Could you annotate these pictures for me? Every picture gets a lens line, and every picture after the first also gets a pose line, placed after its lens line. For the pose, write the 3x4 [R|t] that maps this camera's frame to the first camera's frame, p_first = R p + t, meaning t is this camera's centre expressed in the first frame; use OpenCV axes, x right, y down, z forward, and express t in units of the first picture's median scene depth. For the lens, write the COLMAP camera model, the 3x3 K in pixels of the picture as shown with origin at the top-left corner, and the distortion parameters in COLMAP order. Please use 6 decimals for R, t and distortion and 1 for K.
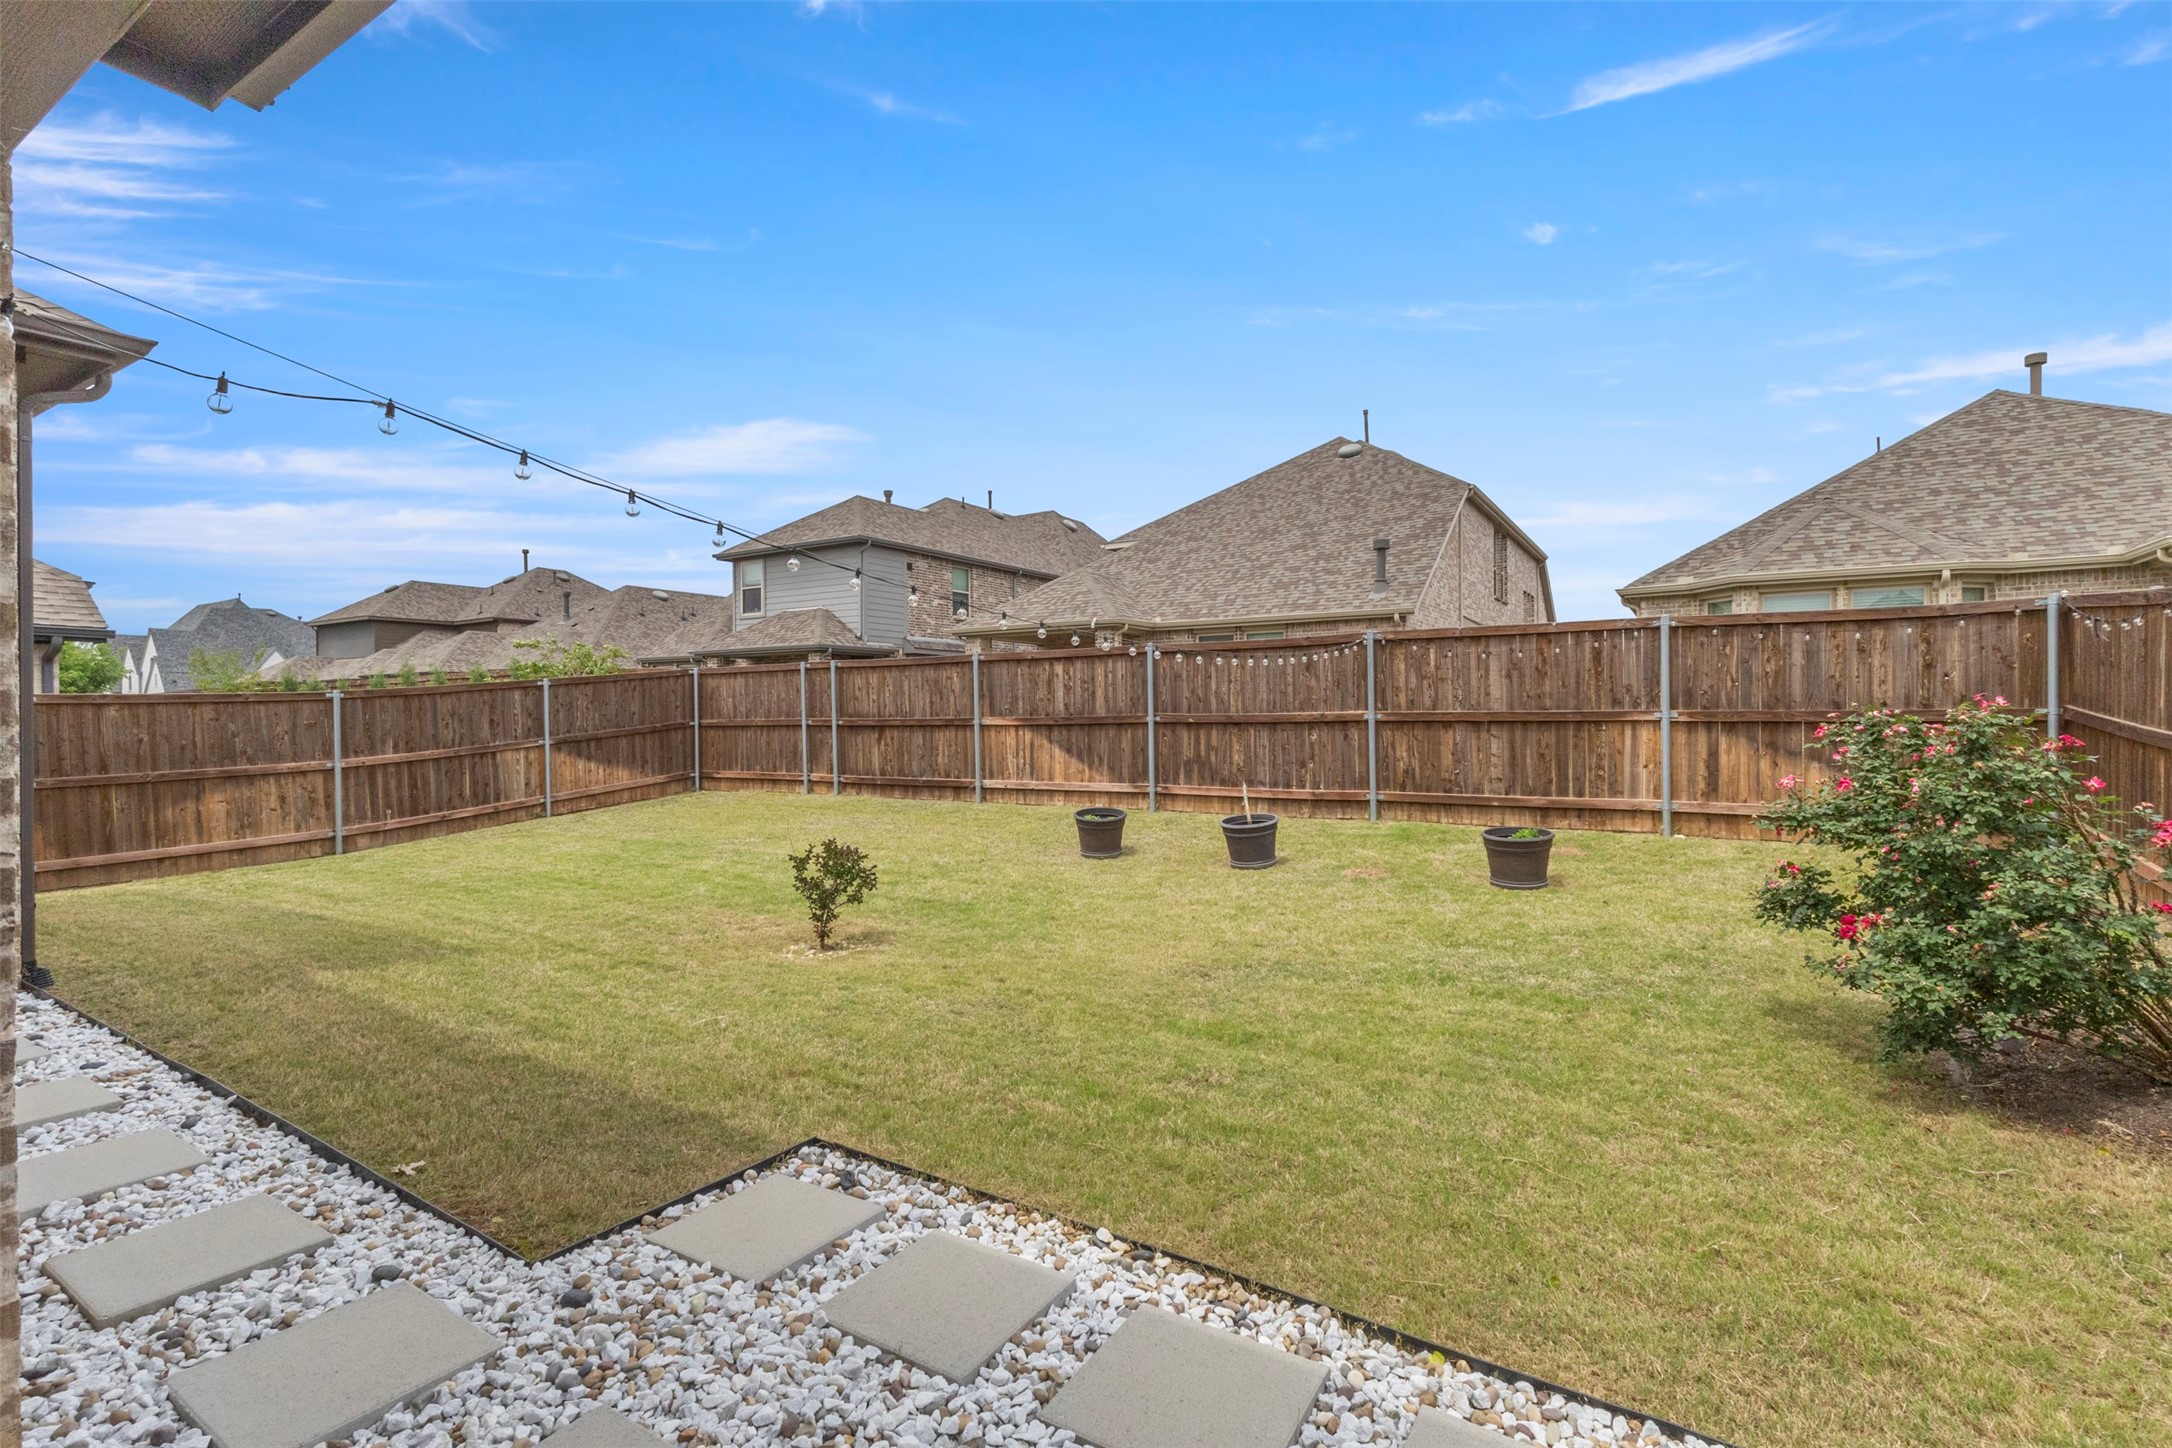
lens RADIAL K [[1001.9, 0, 1068.9], [0, 1001.9, 727.2], [0, 0, 1]] dist [0.000614, 0.001000]
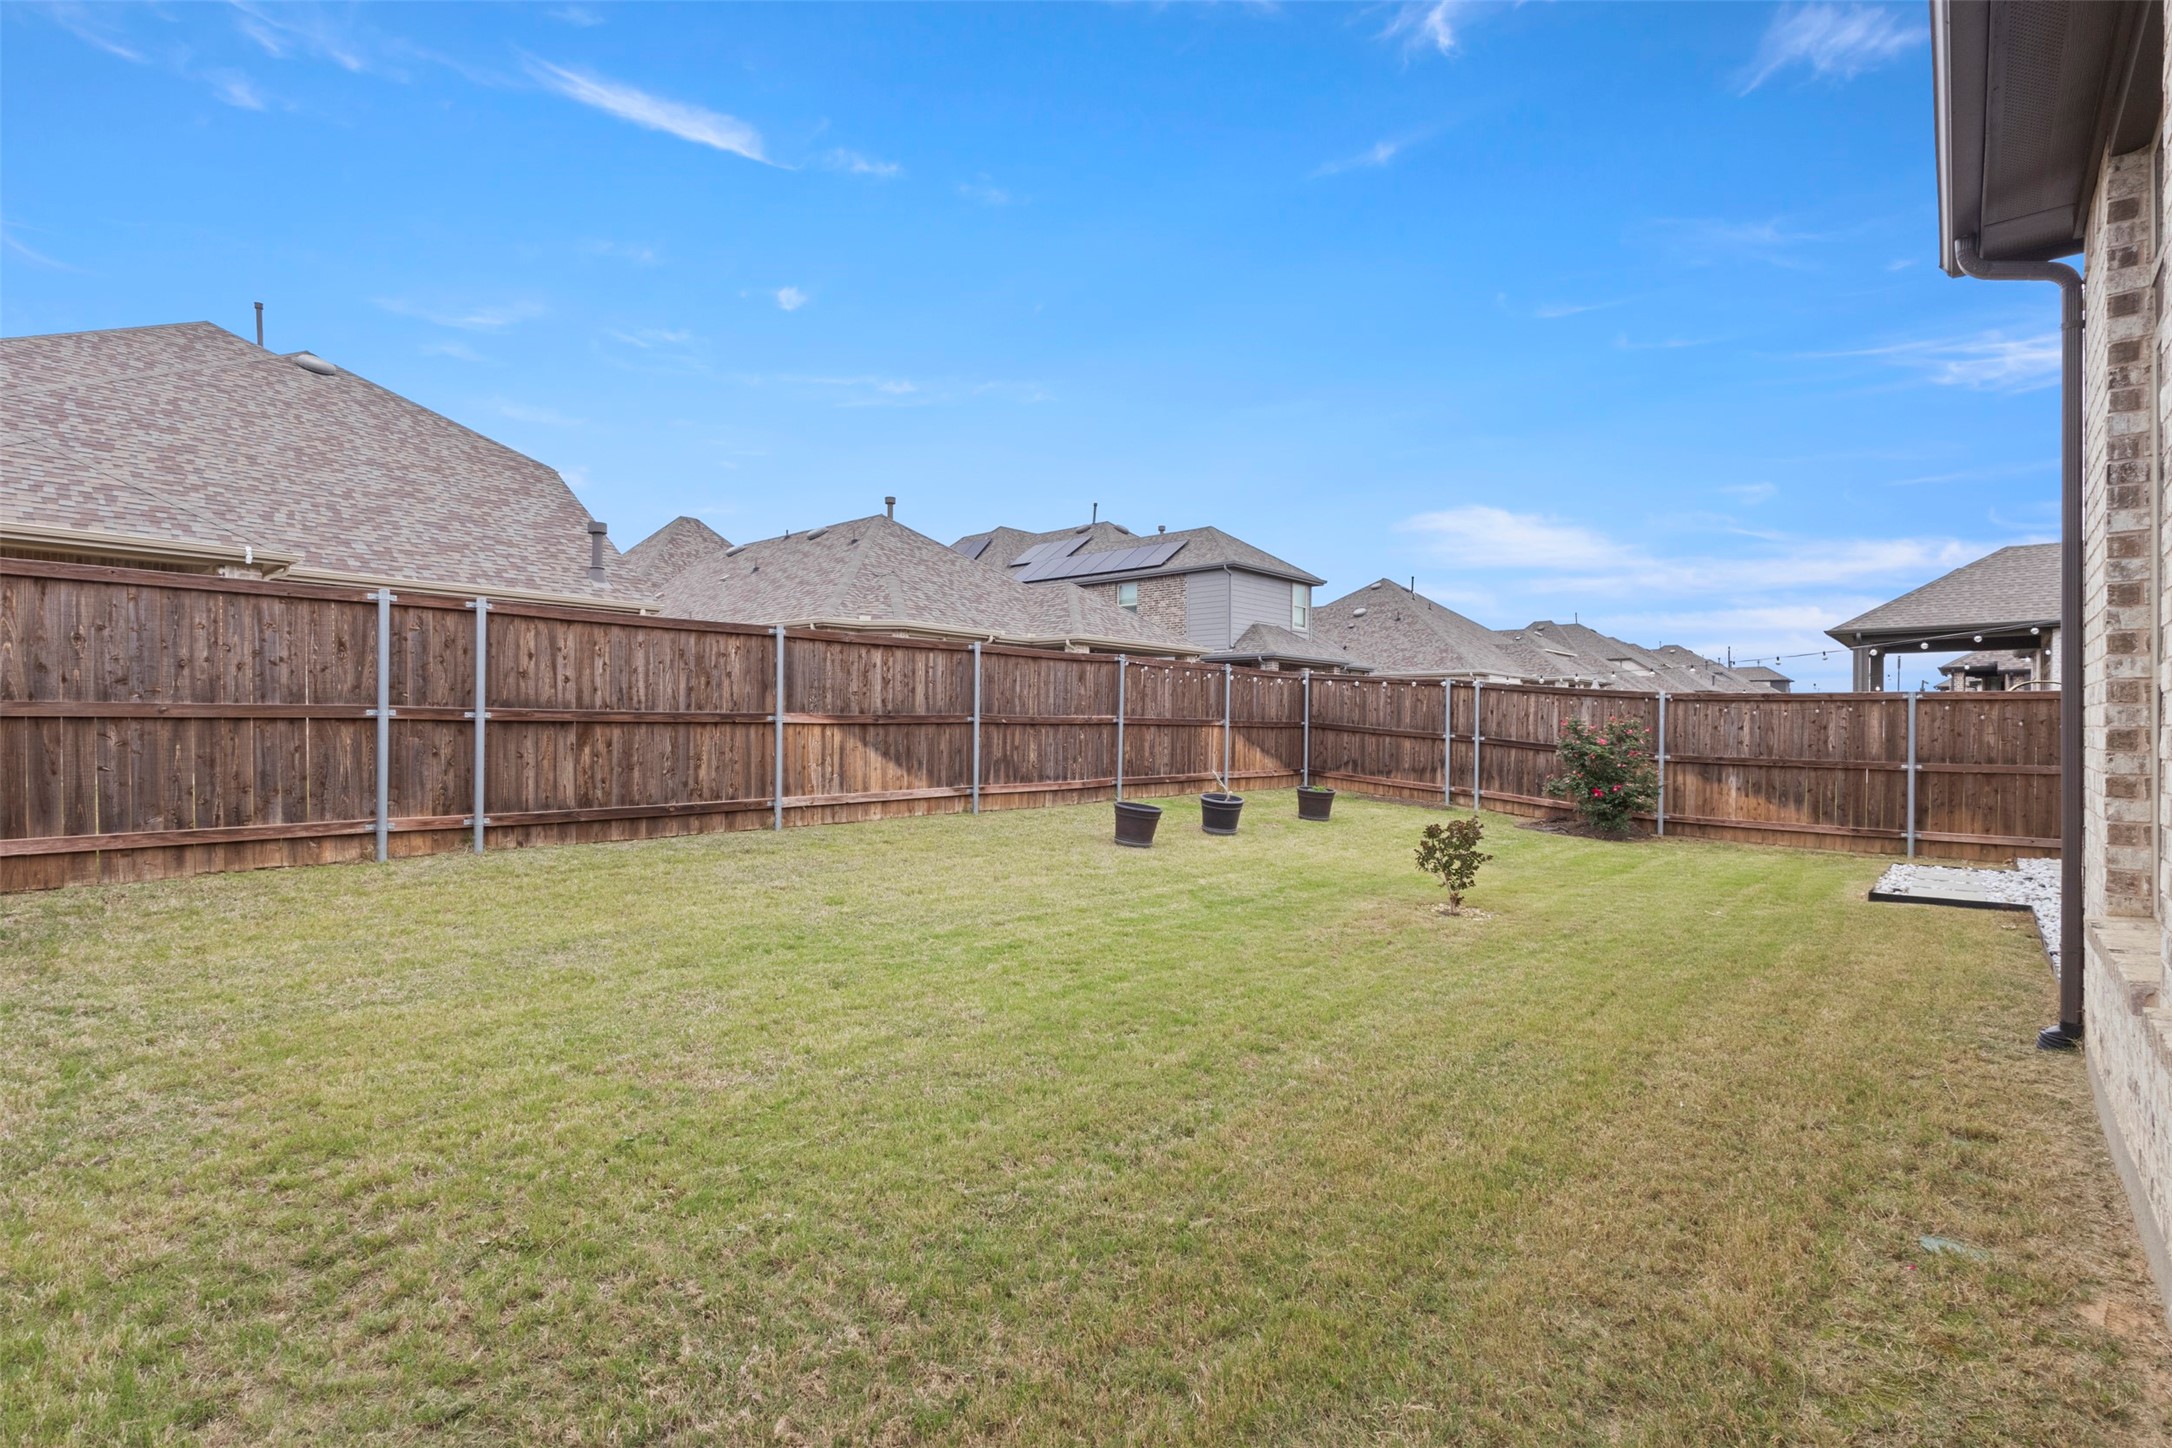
lens RADIAL K [[1001.9, 0, 1089.0], [0, 1001.9, 728.2], [0, 0, 1]] dist [0.000614, 0.001000]
pose [[0.149821, 0.009133, 0.988671, -0.899083], [0.002849, 0.999949, -0.009669, 0.011190], [-0.988709, 0.004266, 0.149788, 0.769275]]
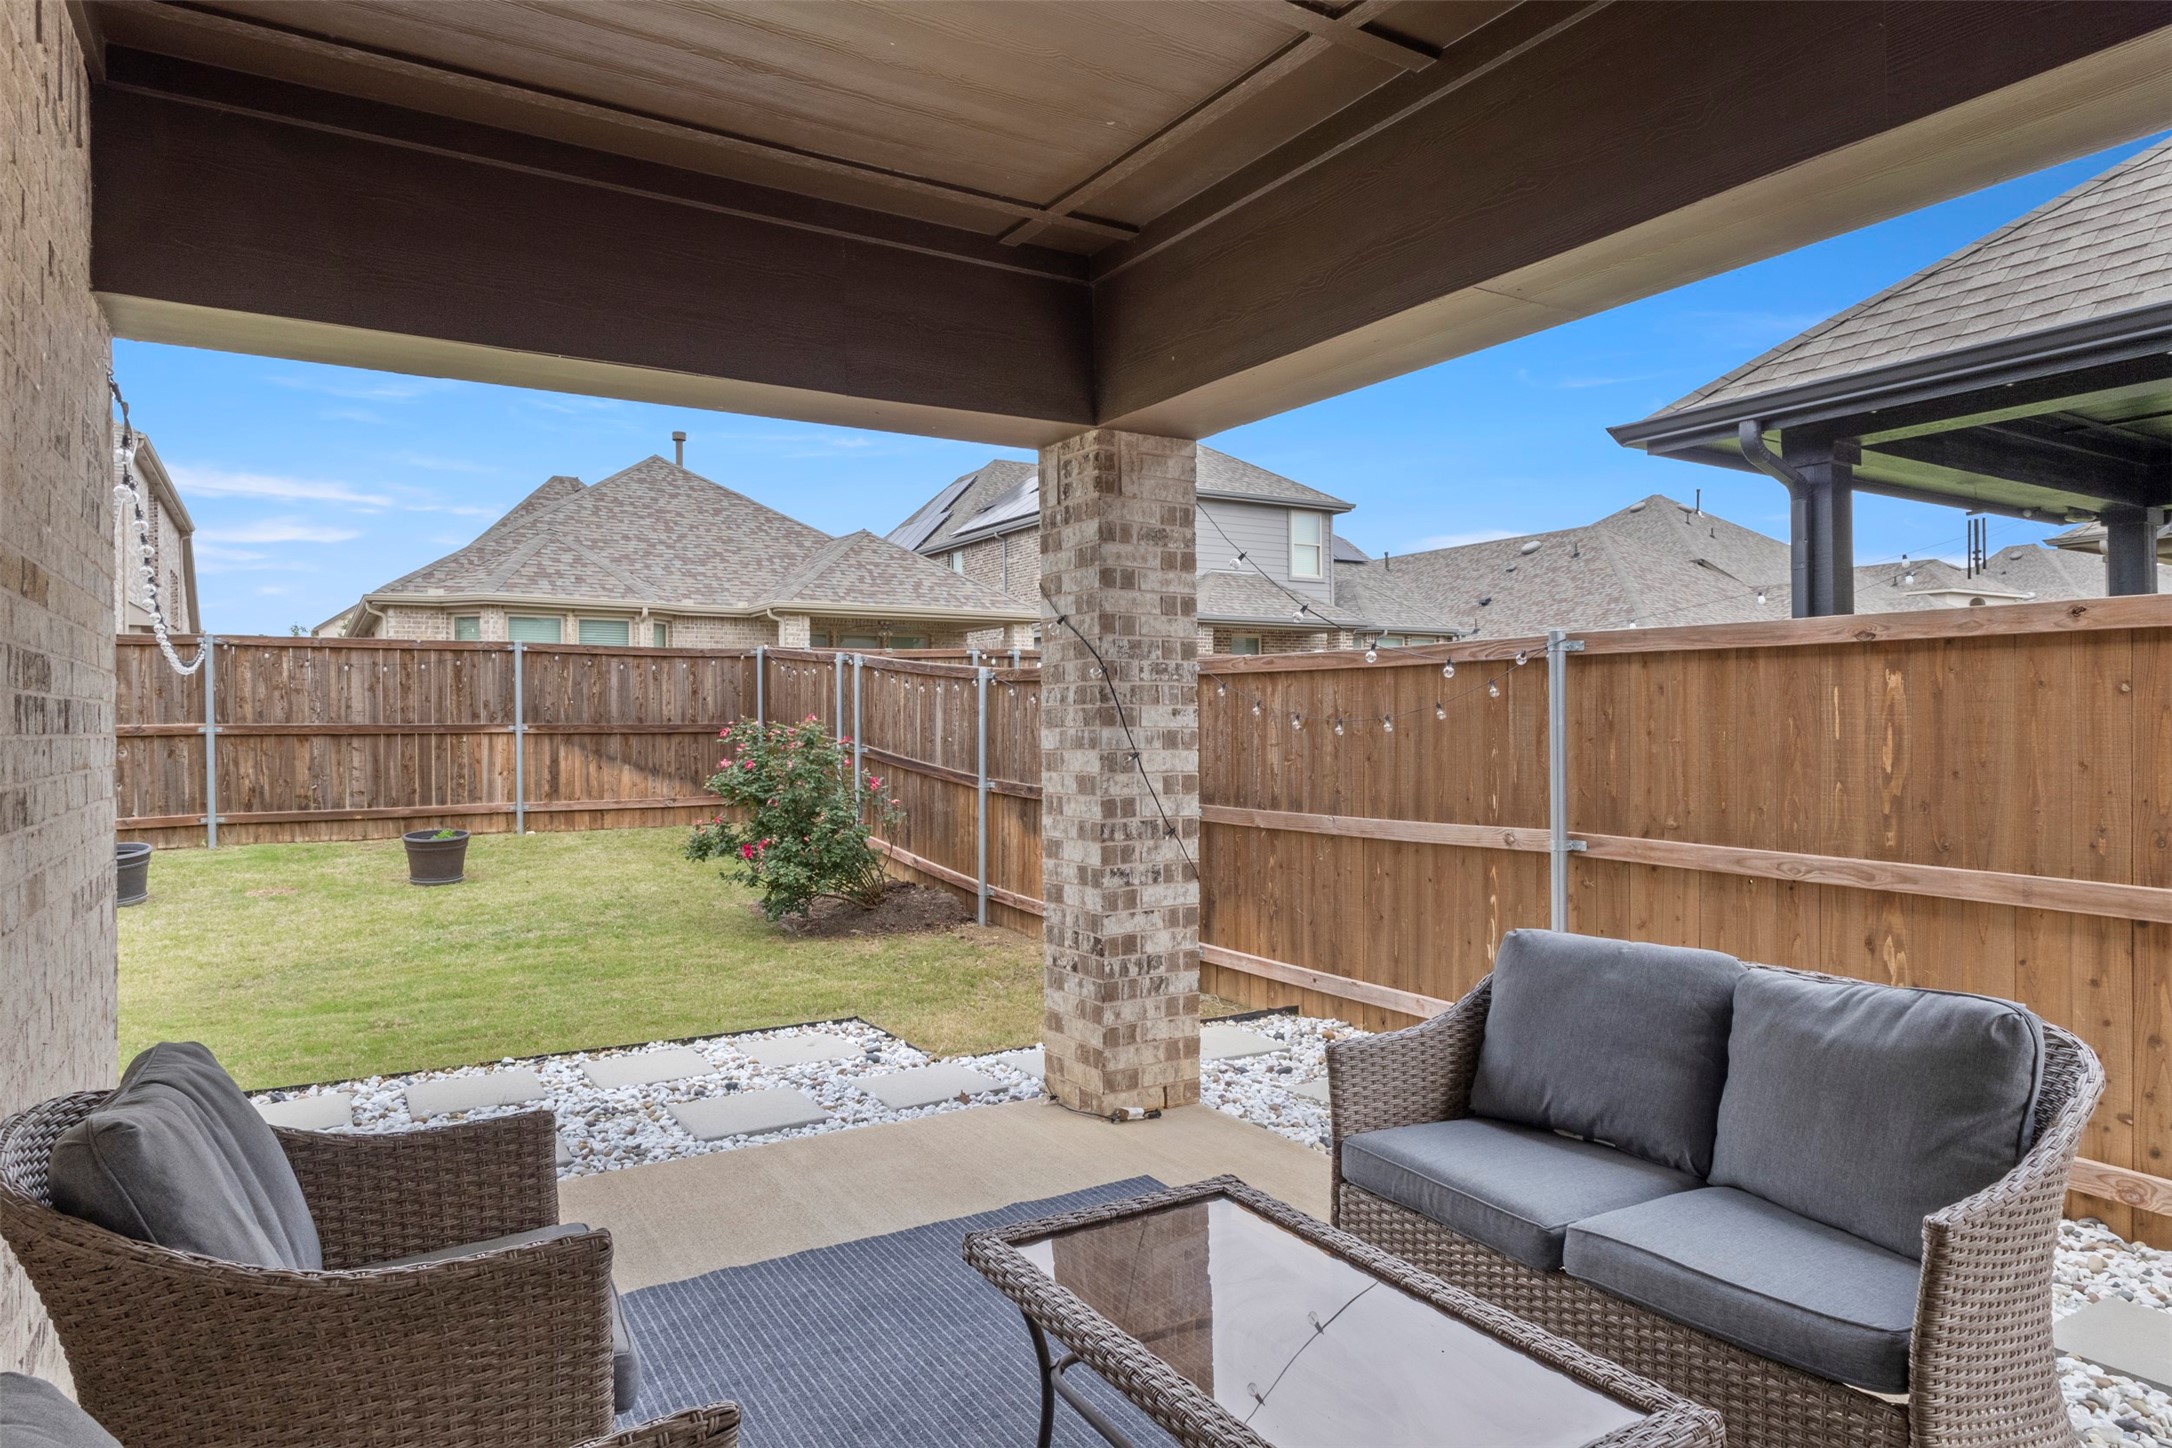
lens RADIAL K [[1265.8, 0, 1078.1], [0, 1265.8, 722.2], [0, 0, 1]] dist [0.000214, 0.001604]
pose [[0.437337, 0.004764, 0.899285, -0.336308], [0.012467, 0.999858, -0.011359, 0.004660], [-0.899211, 0.016179, 0.437215, -0.163980]]
